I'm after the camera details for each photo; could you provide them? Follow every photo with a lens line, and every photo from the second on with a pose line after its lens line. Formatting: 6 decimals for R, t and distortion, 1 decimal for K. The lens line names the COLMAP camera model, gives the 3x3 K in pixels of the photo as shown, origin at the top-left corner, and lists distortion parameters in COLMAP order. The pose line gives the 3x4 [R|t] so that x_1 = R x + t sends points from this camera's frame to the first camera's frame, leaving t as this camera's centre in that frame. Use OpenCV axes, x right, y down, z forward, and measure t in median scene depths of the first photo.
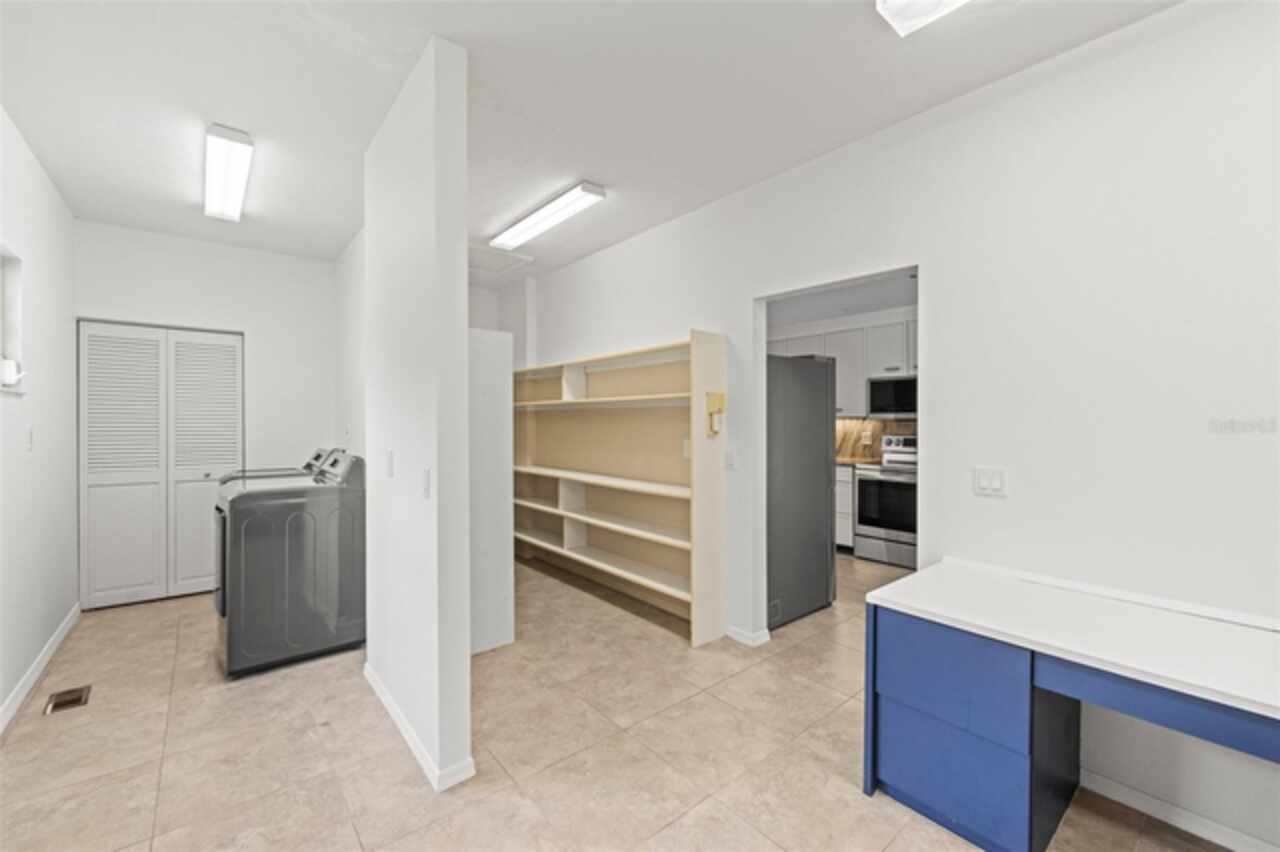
lens RADIAL K [[516.7, 0, 638.0], [0, 516.7, 425.3], [0, 0, 1]] dist [-0.001544, -0.000025]
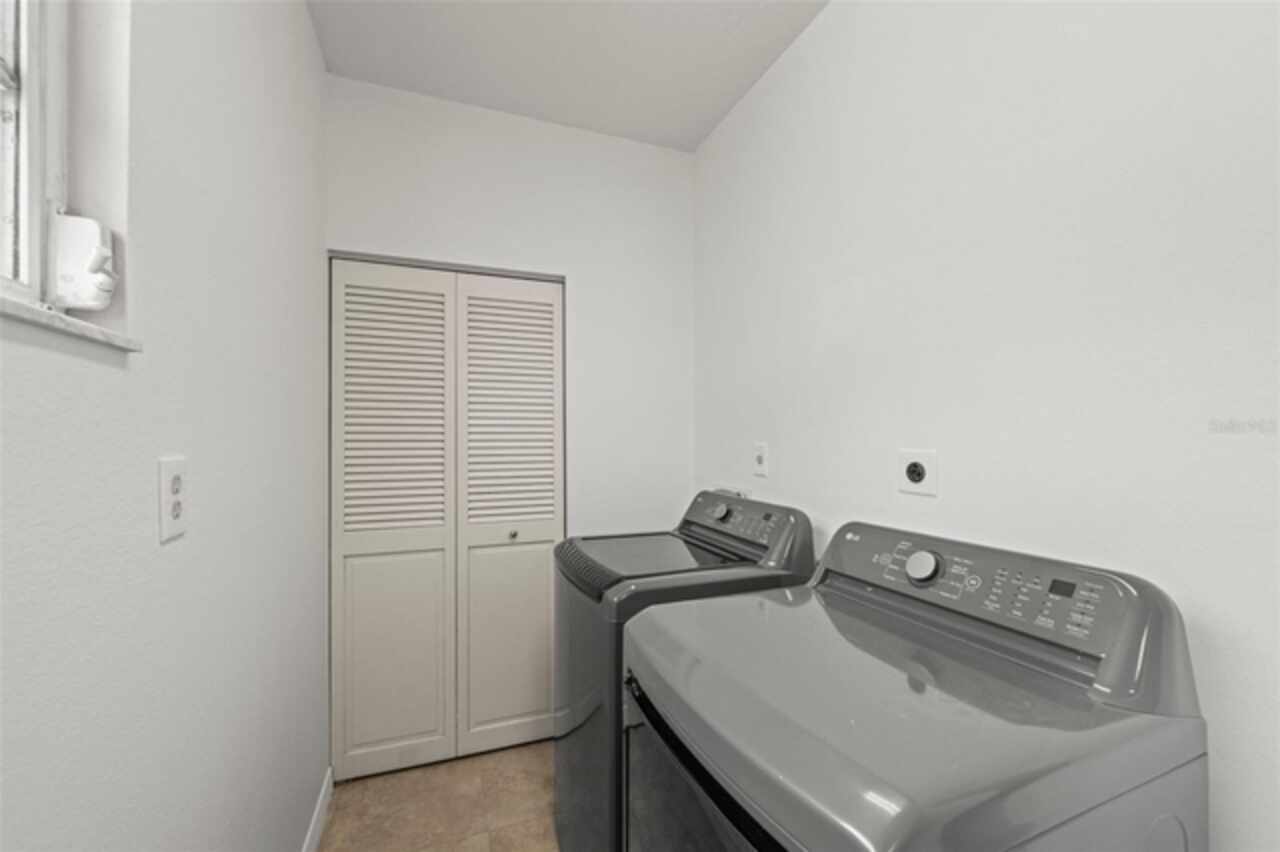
lens RADIAL K [[512.9, 0, 640.0], [0, 512.9, 431.6], [0, 0, 1]] dist [0.000566, 0.000115]
pose [[0.949109, -0.007030, -0.314870, -0.556587], [0.003916, 0.999937, -0.010522, -0.008256], [0.314925, 0.008753, 0.949076, 0.543375]]
